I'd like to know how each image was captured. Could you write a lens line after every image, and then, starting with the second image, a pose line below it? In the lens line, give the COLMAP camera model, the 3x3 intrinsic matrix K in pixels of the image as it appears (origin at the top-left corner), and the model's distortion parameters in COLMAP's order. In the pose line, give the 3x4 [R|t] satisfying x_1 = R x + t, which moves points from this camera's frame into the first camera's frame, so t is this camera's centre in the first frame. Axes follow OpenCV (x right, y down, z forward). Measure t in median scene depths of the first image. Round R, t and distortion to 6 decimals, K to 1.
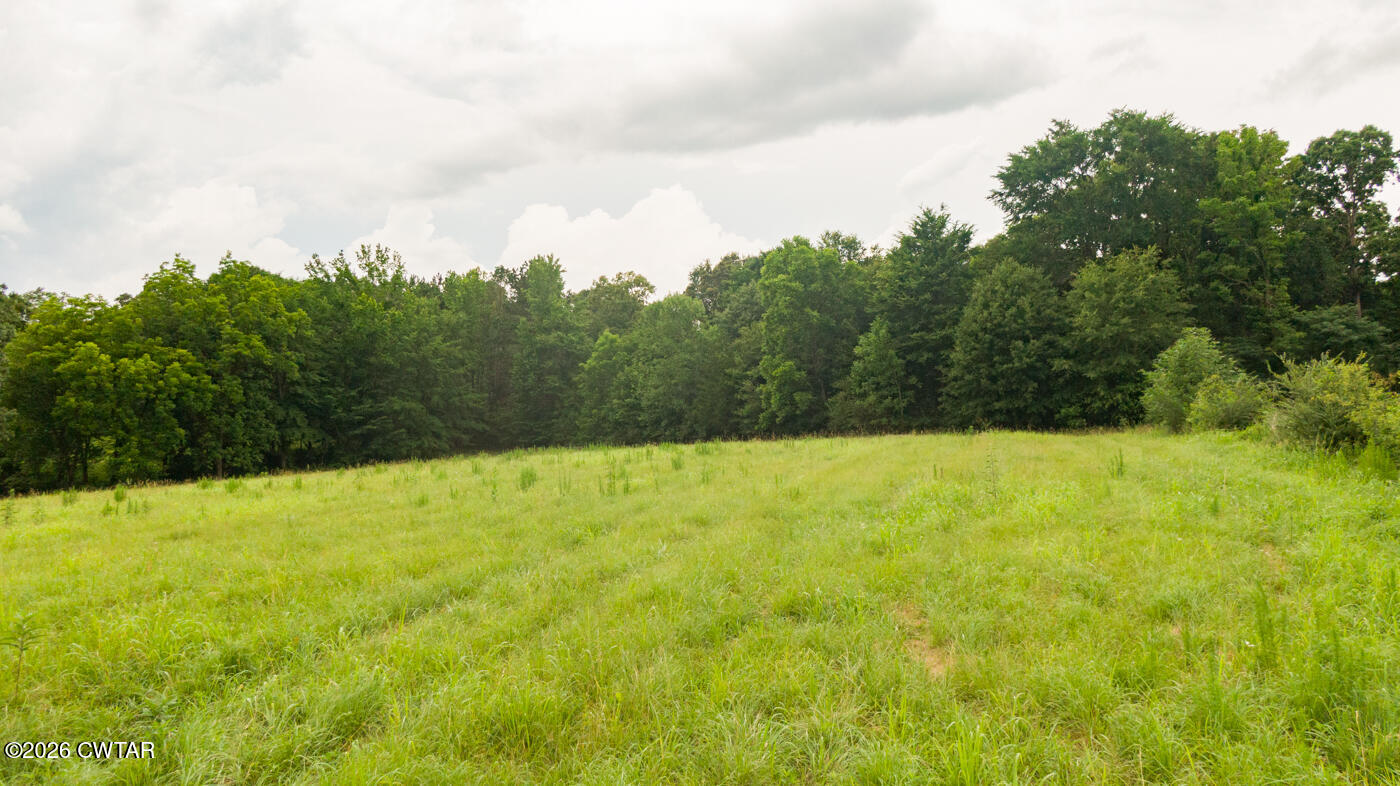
lens RADIAL K [[918.1, 0, 700.0], [0, 918.1, 393.0], [0, 0, 1]] dist [0.007577, -0.000648]
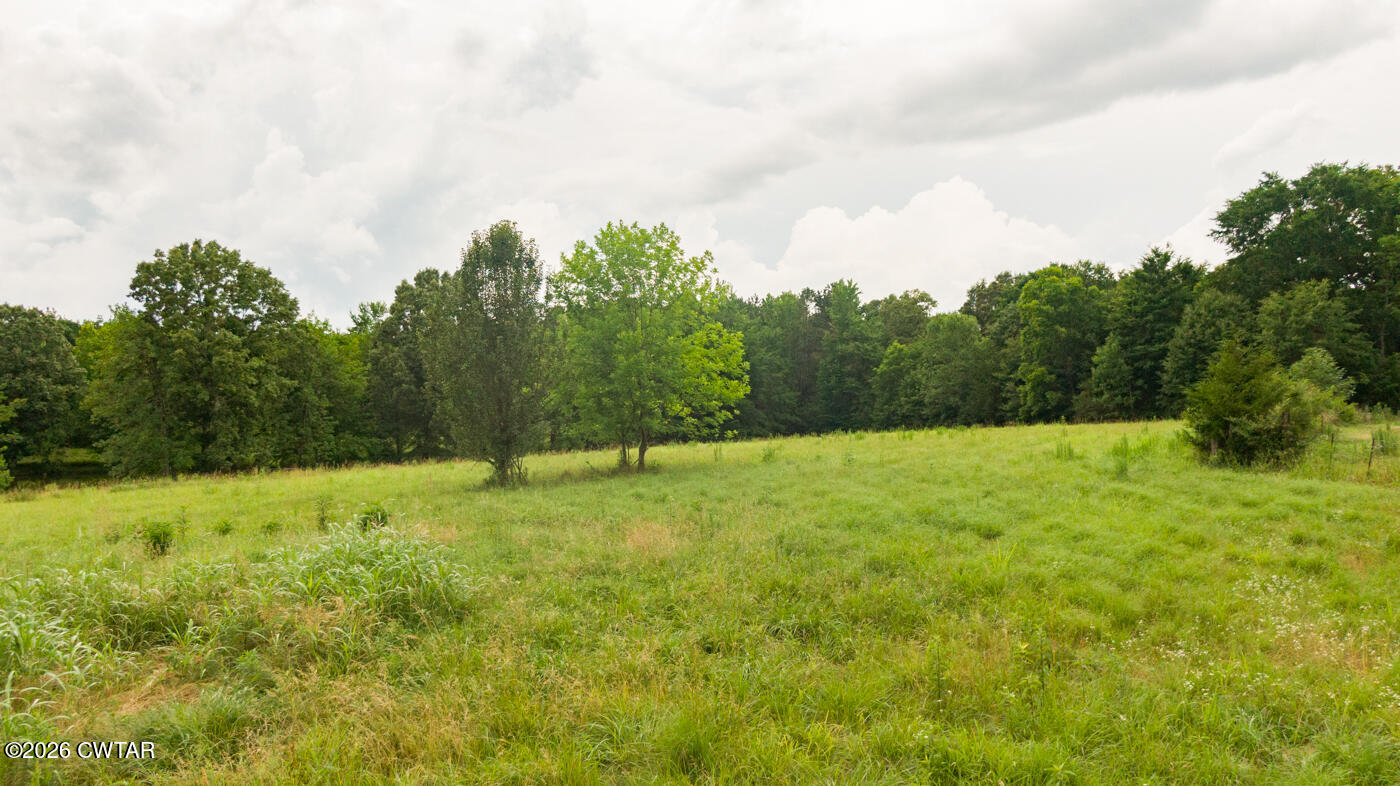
lens RADIAL K [[918.1, 0, 700.0], [0, 918.1, 393.0], [0, 0, 1]] dist [0.007577, -0.000648]
pose [[0.952625, -0.000712, -0.304147, 0.026832], [0.001408, 0.999997, 0.002069, -0.001840], [0.304145, -0.002399, 0.952623, -0.297498]]
